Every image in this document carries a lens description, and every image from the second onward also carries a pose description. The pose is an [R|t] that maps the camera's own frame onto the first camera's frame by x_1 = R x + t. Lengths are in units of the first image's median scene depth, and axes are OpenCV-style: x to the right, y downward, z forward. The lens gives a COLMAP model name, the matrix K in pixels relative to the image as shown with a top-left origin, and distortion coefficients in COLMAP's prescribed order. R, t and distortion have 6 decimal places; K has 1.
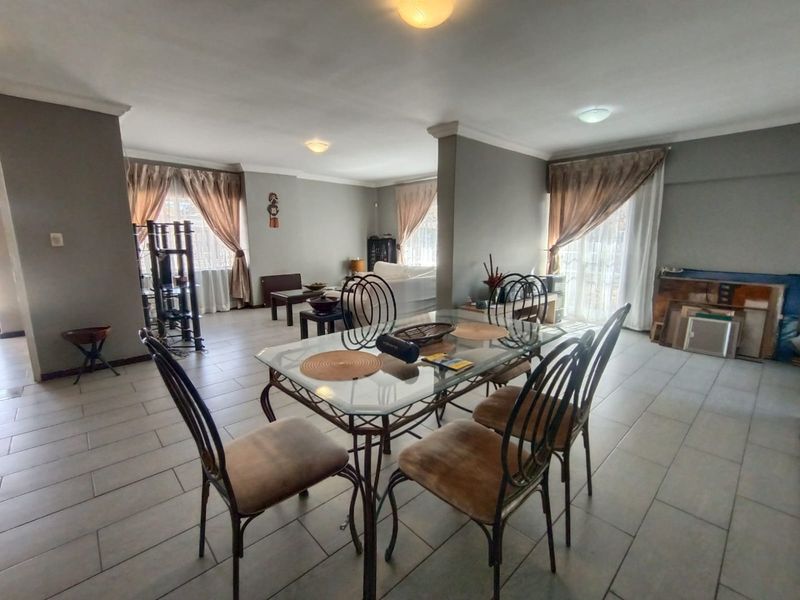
lens RADIAL K [[359.6, 0, 399.9], [0, 359.6, 298.9], [0, 0, 1]] dist [0.010590, 0.001788]
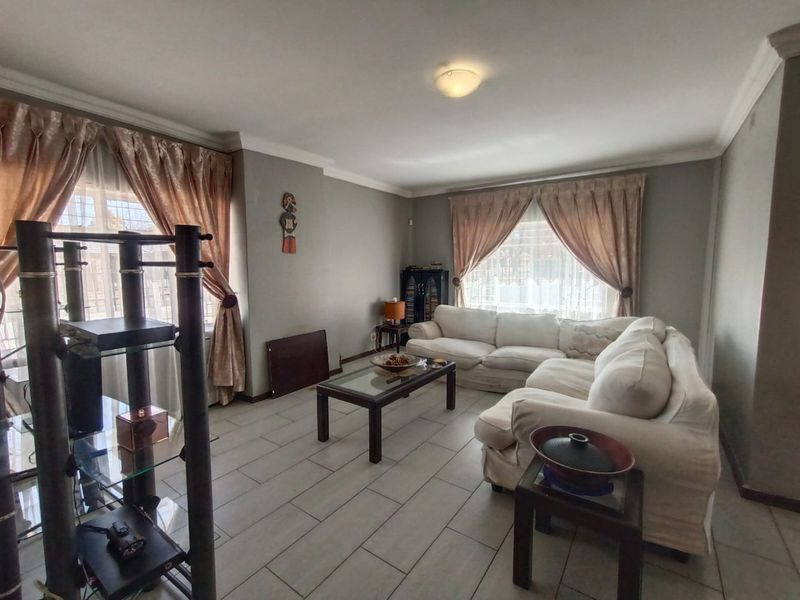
lens RADIAL K [[359.6, 0, 400.4], [0, 359.6, 296.0], [0, 0, 1]] dist [0.010590, 0.001788]
pose [[0.981172, -0.018476, 0.192250, -0.311155], [0.033980, 0.996400, -0.077667, -0.087273], [-0.190123, 0.082737, 0.978268, 0.450458]]
